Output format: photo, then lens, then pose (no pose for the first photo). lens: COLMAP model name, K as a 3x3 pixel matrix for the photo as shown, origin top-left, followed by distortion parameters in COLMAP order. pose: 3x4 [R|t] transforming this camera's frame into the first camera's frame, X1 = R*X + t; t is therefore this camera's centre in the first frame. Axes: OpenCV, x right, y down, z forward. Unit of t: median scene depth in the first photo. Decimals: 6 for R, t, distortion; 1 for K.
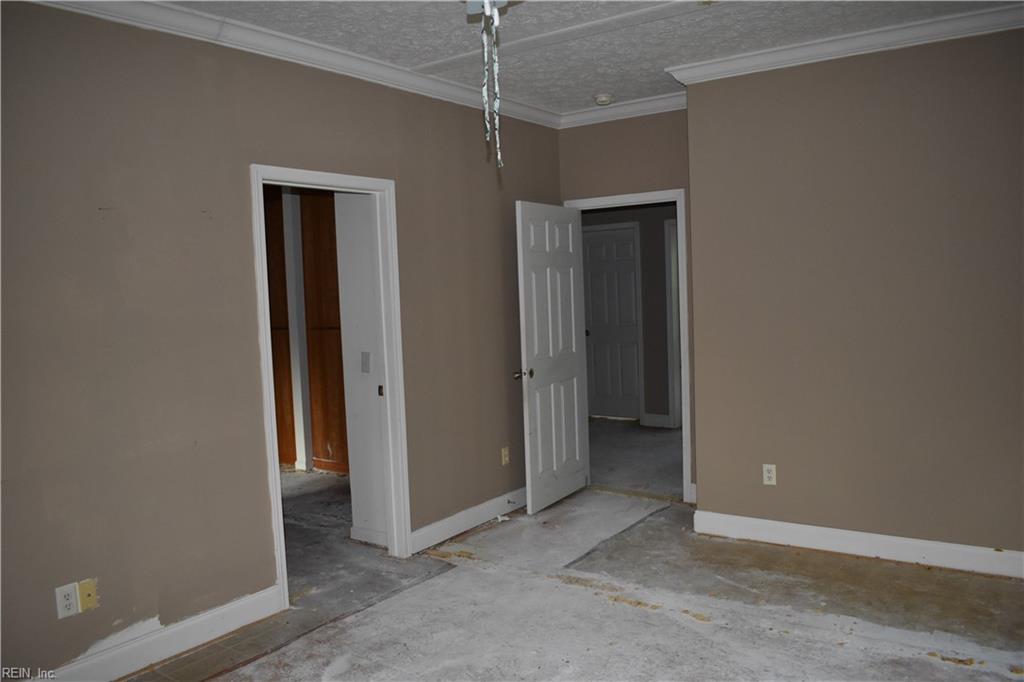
lens RADIAL K [[801.3, 0, 516.0], [0, 801.3, 343.5], [0, 0, 1]] dist [-0.091858, 0.011400]
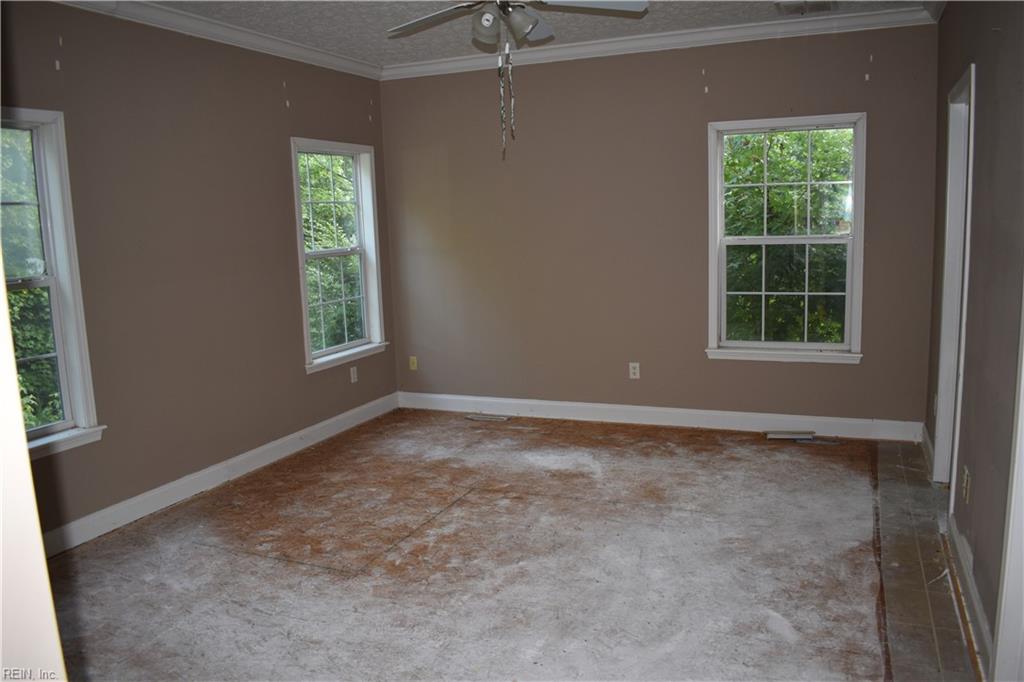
lens RADIAL K [[801.3, 0, 516.0], [0, 801.3, 343.5], [0, 0, 1]] dist [-0.091858, 0.011400]
pose [[-0.972930, 0.107309, -0.204673, 0.197450], [0.058064, 0.970755, 0.232947, -0.121346], [0.223685, 0.214757, -0.950707, 1.528160]]
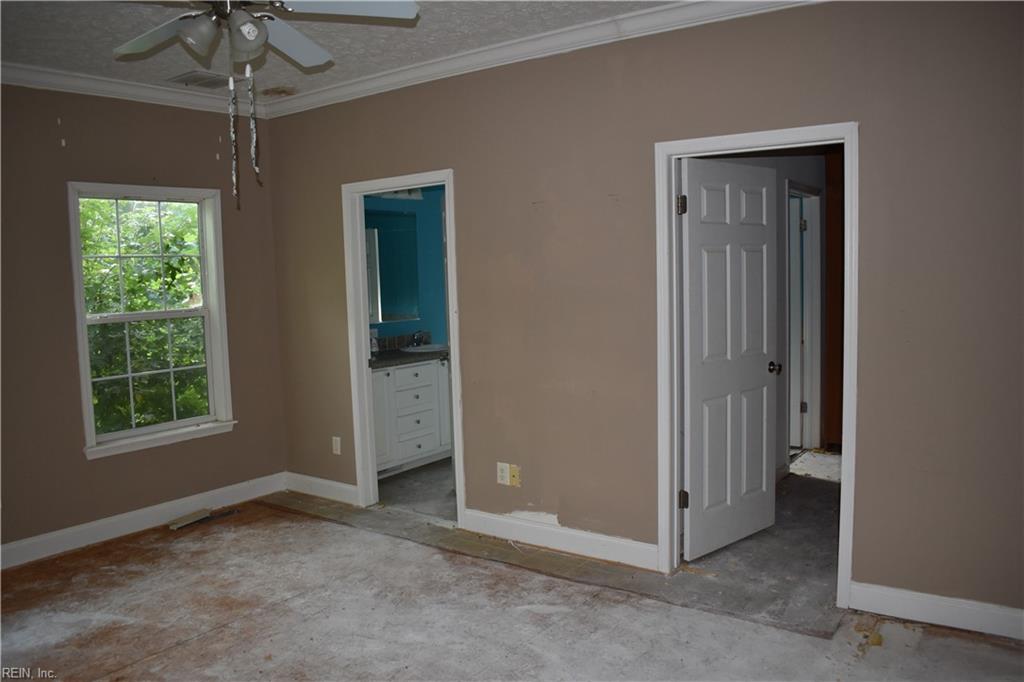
lens RADIAL K [[801.3, 0, 516.0], [0, 801.3, 343.5], [0, 0, 1]] dist [-0.091858, 0.011400]
pose [[-0.003710, 0.133036, -0.991104, 0.744018], [-0.045146, 0.990078, 0.133067, -0.097485], [0.998974, 0.045238, 0.002333, 0.830556]]
